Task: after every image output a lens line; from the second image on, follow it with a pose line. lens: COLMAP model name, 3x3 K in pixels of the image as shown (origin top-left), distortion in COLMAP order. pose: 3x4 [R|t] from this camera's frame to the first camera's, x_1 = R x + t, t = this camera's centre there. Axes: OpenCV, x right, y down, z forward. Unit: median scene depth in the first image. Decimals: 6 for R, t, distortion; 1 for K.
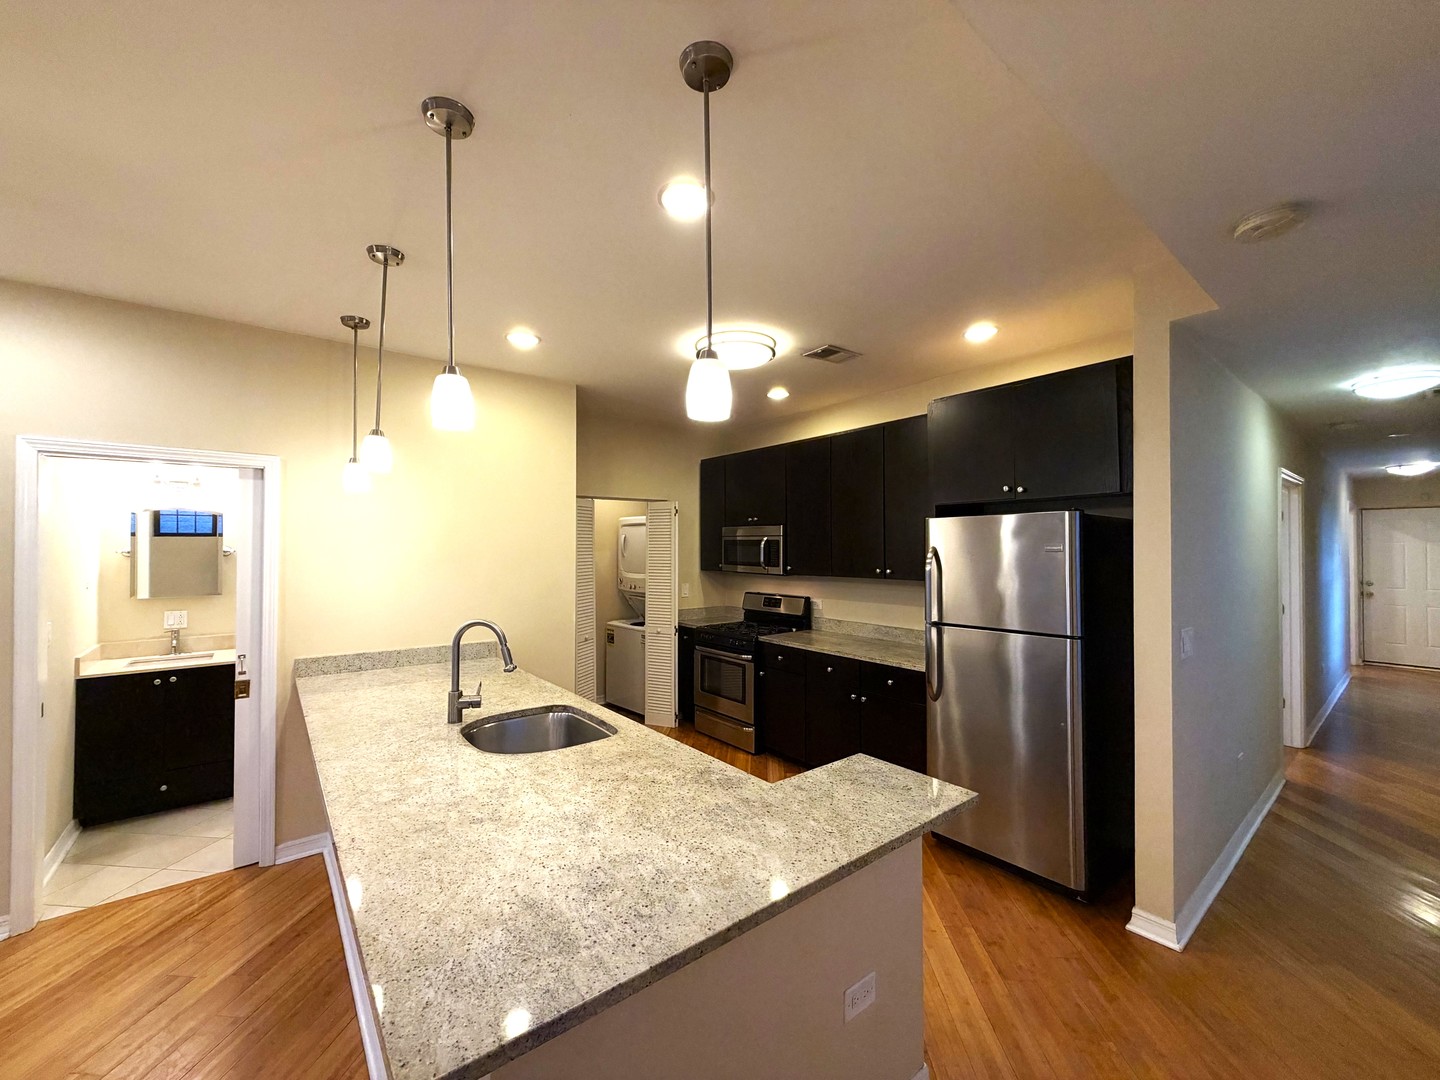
lens RADIAL K [[570.3, 0, 713.1], [0, 570.3, 540.6], [0, 0, 1]] dist [-0.004407, -0.000282]
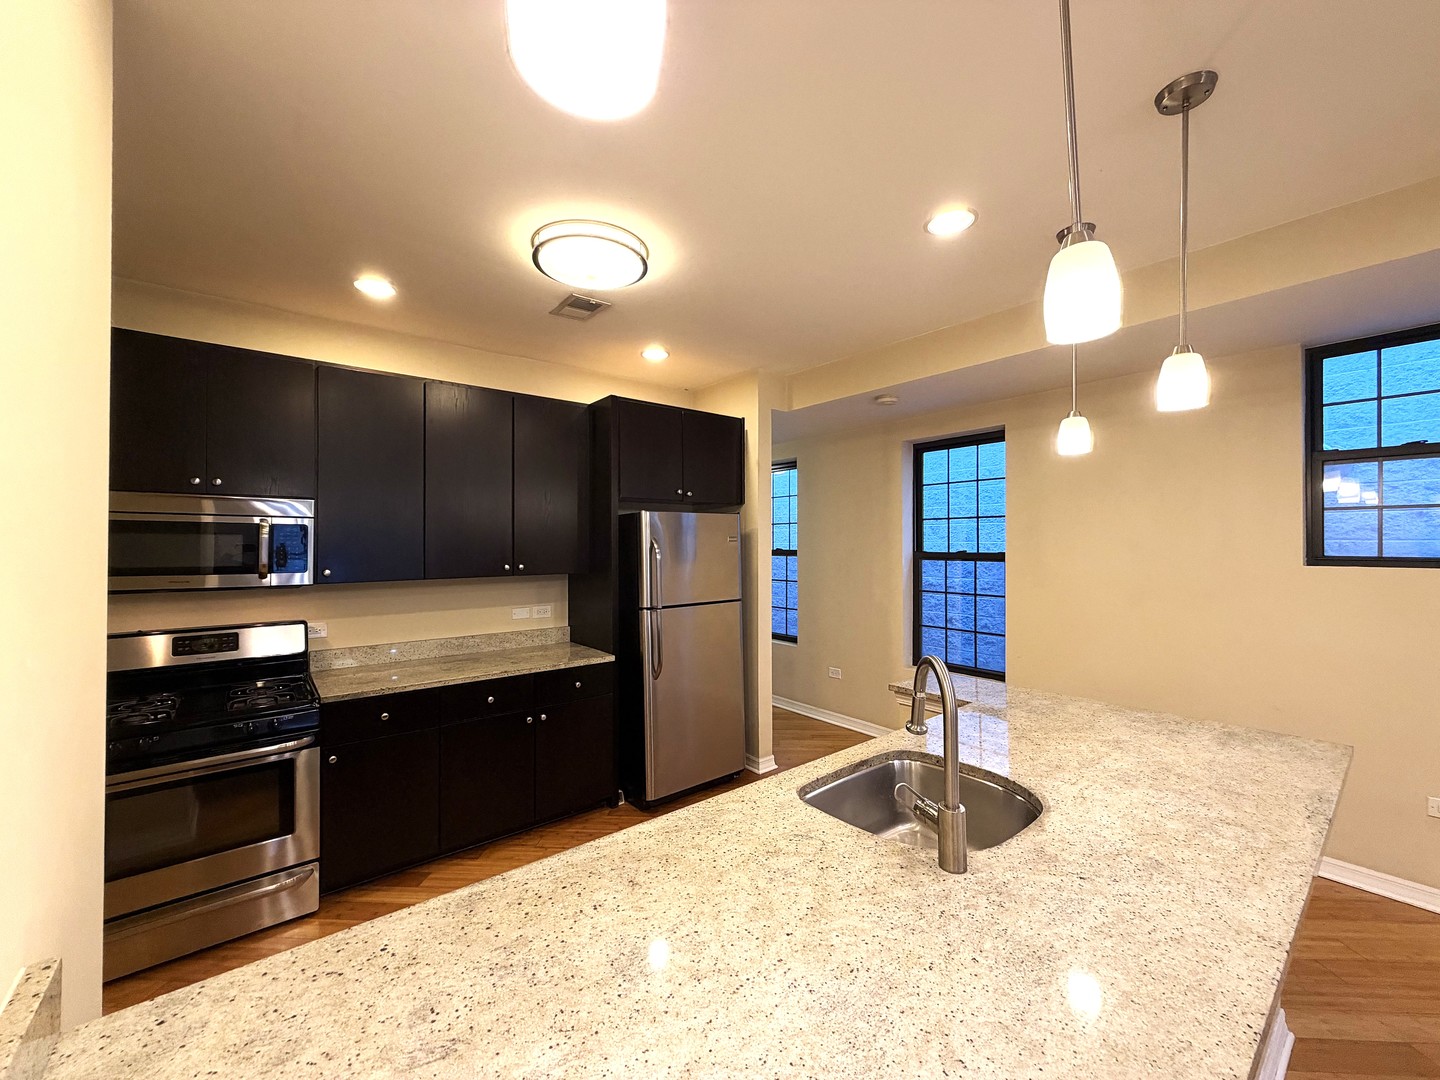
lens RADIAL K [[570.3, 0, 713.5], [0, 570.3, 541.4], [0, 0, 1]] dist [-0.004407, -0.000282]
pose [[-0.005517, 0.005236, 0.999971, -0.557014], [-0.008696, 0.999948, -0.005284, 0.017287], [-0.999947, -0.008725, -0.005471, 0.703440]]
